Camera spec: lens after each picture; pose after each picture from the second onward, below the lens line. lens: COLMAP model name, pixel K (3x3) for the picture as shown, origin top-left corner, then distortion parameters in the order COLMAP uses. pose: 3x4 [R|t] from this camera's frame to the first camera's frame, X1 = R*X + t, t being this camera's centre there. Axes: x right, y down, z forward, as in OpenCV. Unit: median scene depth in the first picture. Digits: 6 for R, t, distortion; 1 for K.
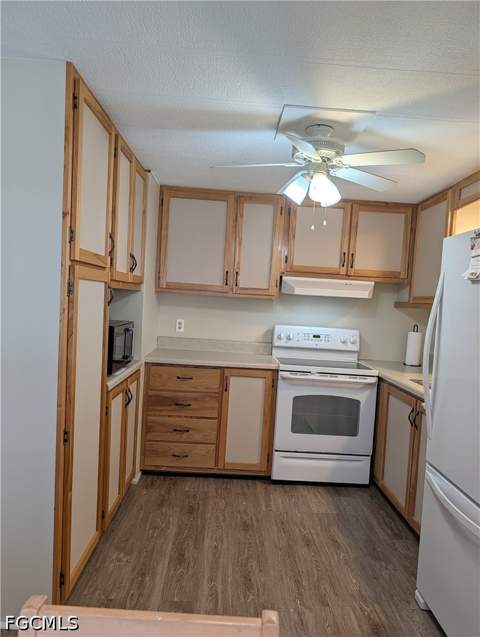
lens RADIAL K [[458.2, 0, 241.9], [0, 458.2, 328.5], [0, 0, 1]] dist [0.007162, -0.006415]
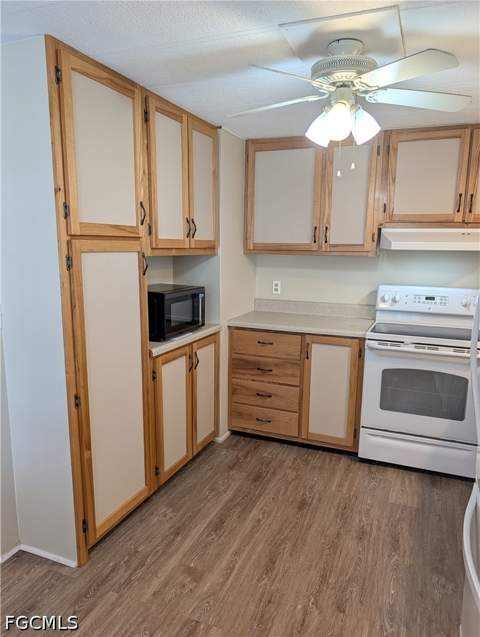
lens RADIAL K [[455.5, 0, 238.7], [0, 455.5, 327.6], [0, 0, 1]] dist [0.004464, -0.005675]
pose [[0.913373, 0.025964, -0.406296, 0.212578], [0.015522, 0.995018, 0.098479, -0.019512], [0.406829, -0.096254, 0.908419, 0.106481]]
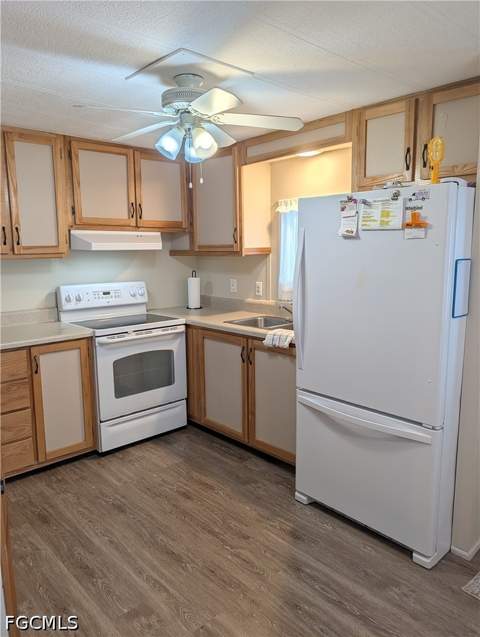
lens RADIAL K [[457.4, 0, 240.0], [0, 457.4, 318.5], [0, 0, 1]] dist [-0.003678, -0.006250]
pose [[0.751046, -0.165973, 0.639049, -0.274684], [0.093986, 0.984907, 0.145342, -0.048369], [-0.653526, -0.049097, 0.755310, 0.128721]]
